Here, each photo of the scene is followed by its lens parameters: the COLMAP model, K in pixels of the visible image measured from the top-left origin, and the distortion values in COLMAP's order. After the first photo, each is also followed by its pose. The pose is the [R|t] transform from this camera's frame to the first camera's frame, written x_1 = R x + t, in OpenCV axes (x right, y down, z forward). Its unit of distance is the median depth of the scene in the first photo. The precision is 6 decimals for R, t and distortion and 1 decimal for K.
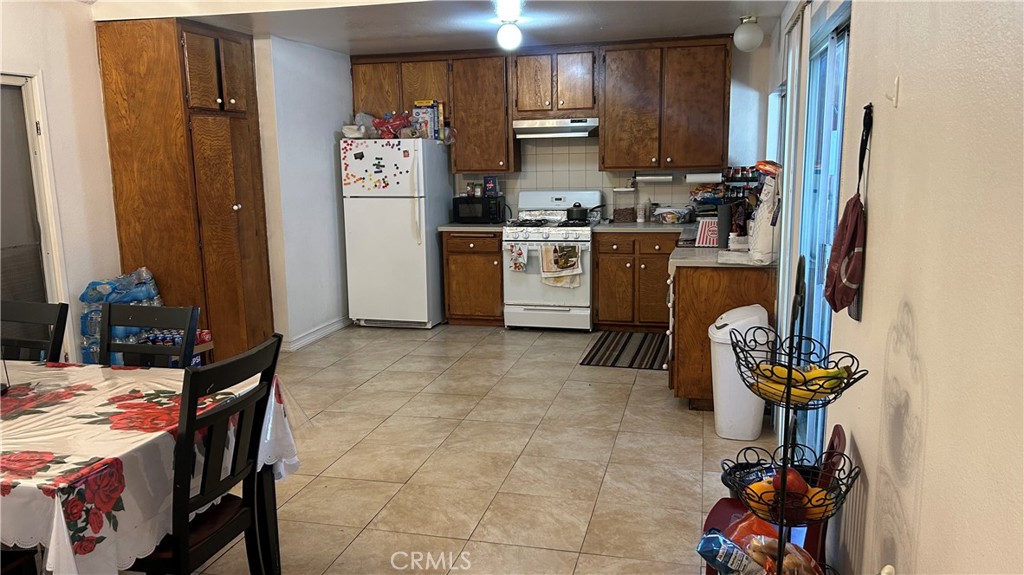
lens RADIAL K [[769.6, 0, 510.1], [0, 769.6, 295.0], [0, 0, 1]] dist [0.039901, -0.036375]
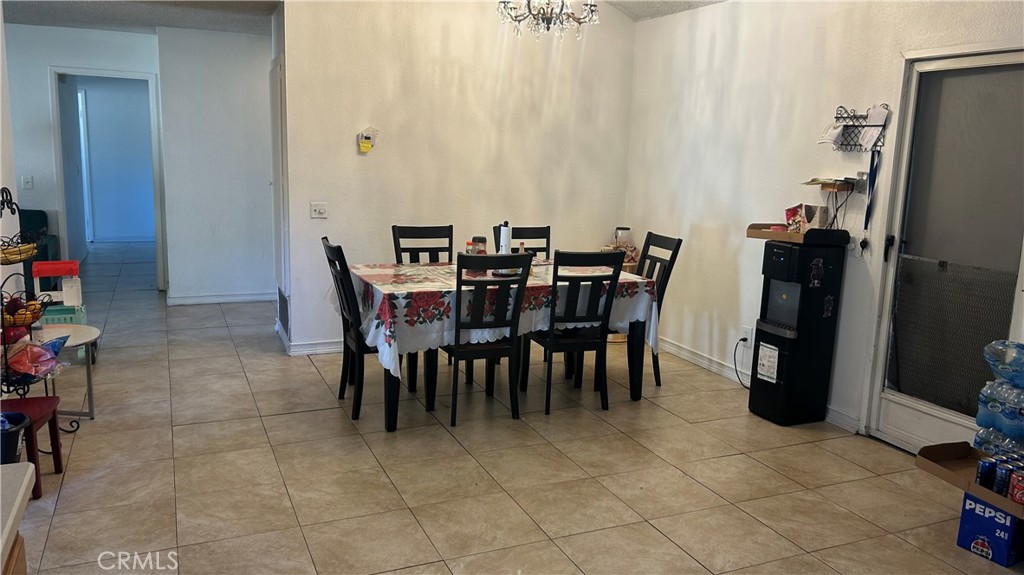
lens RADIAL K [[769.6, 0, 514.5], [0, 769.6, 269.7], [0, 0, 1]] dist [0.039901, -0.036375]
pose [[-0.786954, 0.093109, -0.609946, 0.326068], [-0.124154, 0.944434, 0.304352, -0.345280], [0.604391, 0.315238, -0.731667, 1.831107]]
